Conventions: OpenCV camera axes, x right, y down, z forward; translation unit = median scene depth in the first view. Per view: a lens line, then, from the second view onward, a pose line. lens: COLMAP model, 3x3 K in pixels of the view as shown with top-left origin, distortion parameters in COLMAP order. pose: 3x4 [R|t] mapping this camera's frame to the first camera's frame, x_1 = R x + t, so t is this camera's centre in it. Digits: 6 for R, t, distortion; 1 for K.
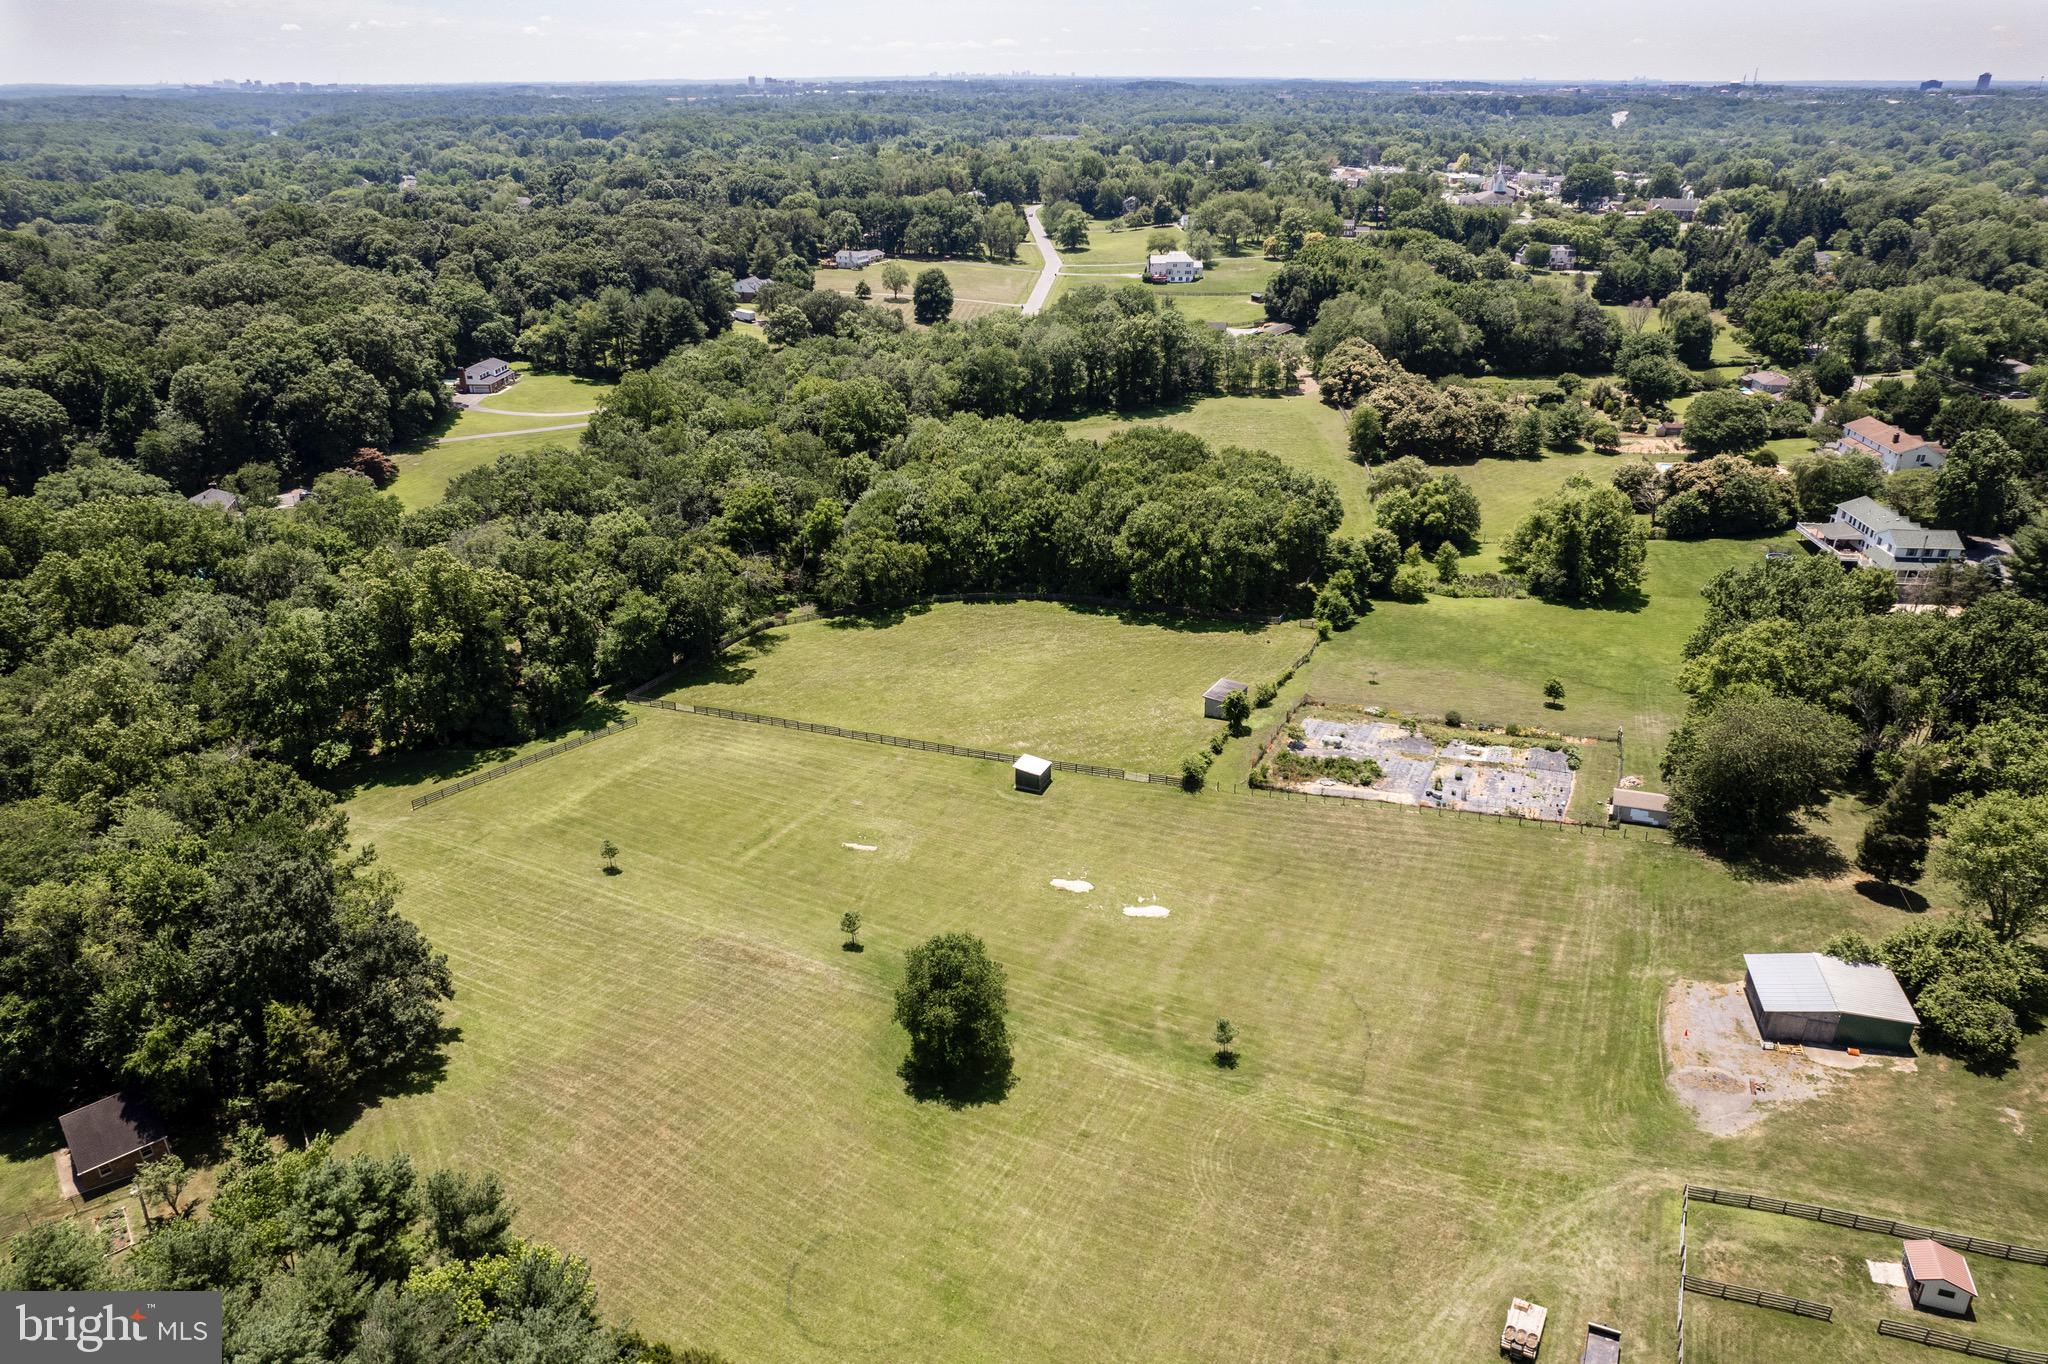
lens RADIAL K [[1328.3, 0, 1024.0], [0, 1328.3, 682.0], [0, 0, 1]] dist [-0.076936, 0.071647]
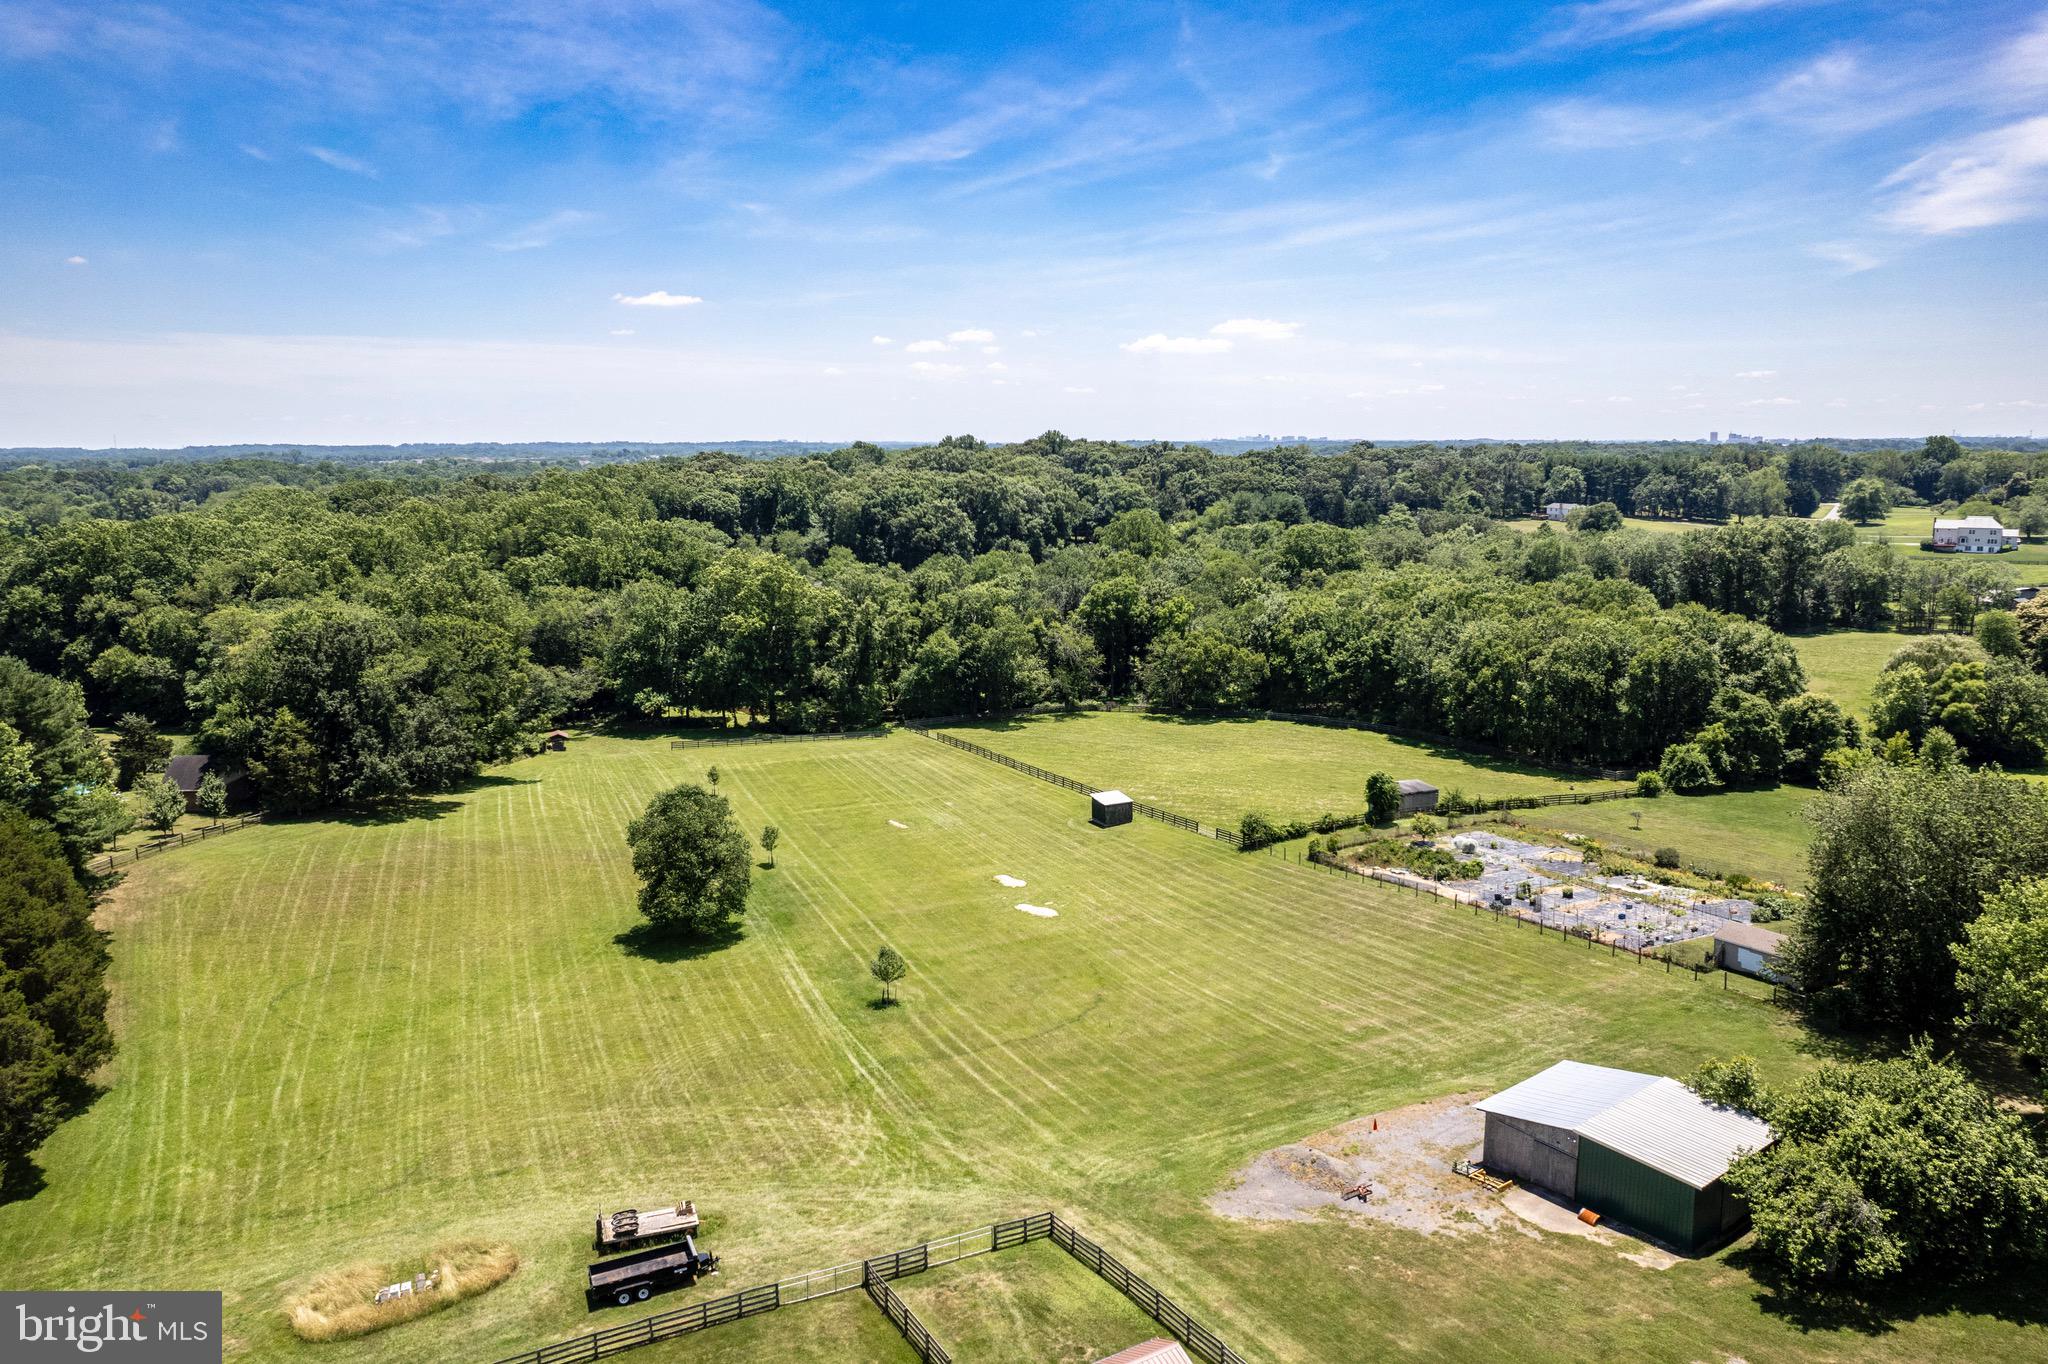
lens RADIAL K [[1345.0, 0, 1021.6], [0, 1345.0, 625.2], [0, 0, 1]] dist [-0.064766, 0.059524]
pose [[0.774539, 0.086569, -0.626575, 0.382774], [-0.267395, 0.942535, -0.200318, 0.111679], [0.573227, 0.322697, 0.753178, 0.187773]]
